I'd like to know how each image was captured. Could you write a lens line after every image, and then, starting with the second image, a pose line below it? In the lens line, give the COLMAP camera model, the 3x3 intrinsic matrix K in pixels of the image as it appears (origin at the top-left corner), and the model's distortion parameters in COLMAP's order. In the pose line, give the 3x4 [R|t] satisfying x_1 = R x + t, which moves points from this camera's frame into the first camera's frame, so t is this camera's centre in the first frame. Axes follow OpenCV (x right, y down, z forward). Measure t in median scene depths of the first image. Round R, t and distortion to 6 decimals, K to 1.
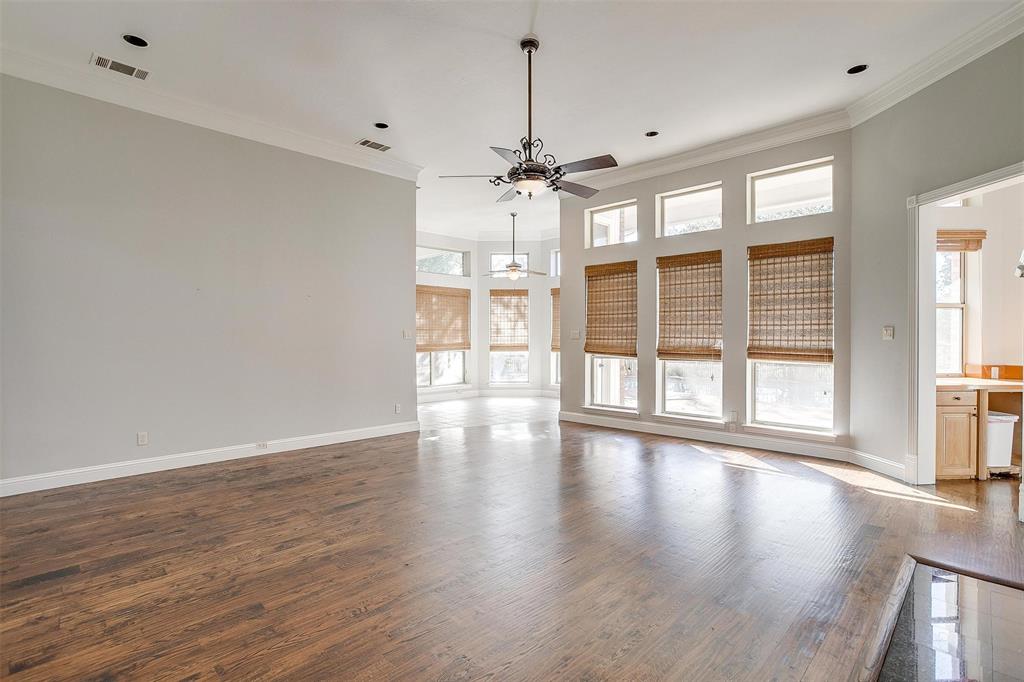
lens RADIAL K [[499.1, 0, 512.3], [0, 499.1, 335.8], [0, 0, 1]] dist [-0.040553, 0.018046]
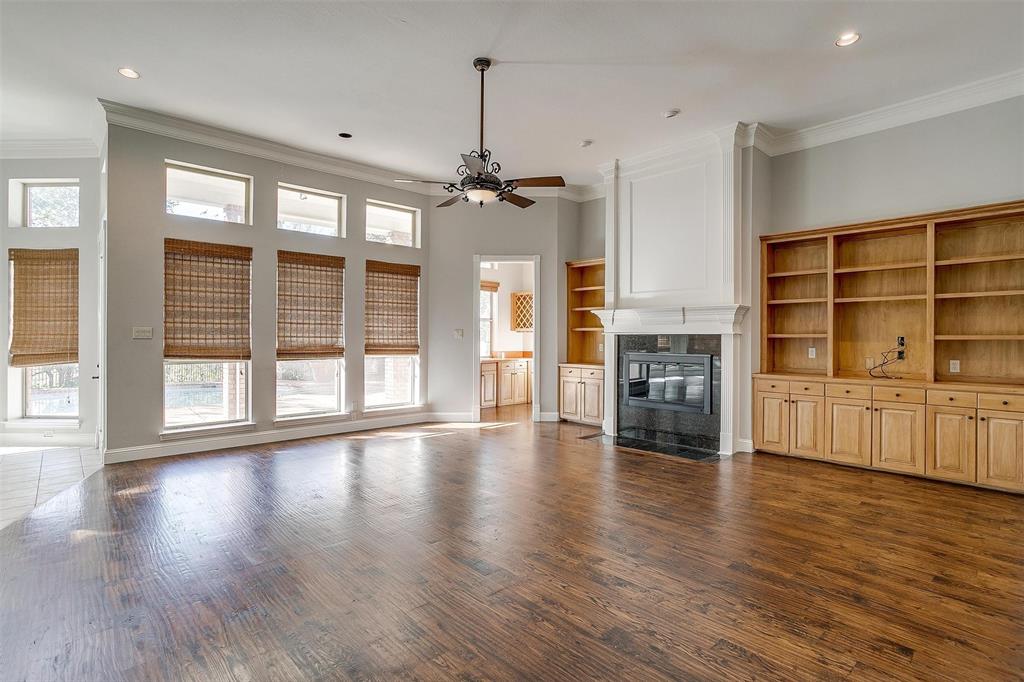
lens RADIAL K [[499.1, 0, 512.3], [0, 499.1, 335.8], [0, 0, 1]] dist [-0.040553, 0.018046]
pose [[0.027169, -0.000416, 0.999631, -0.728418], [-0.005079, 0.999987, 0.000554, -0.001032], [-0.999618, -0.005092, 0.027167, 0.636728]]
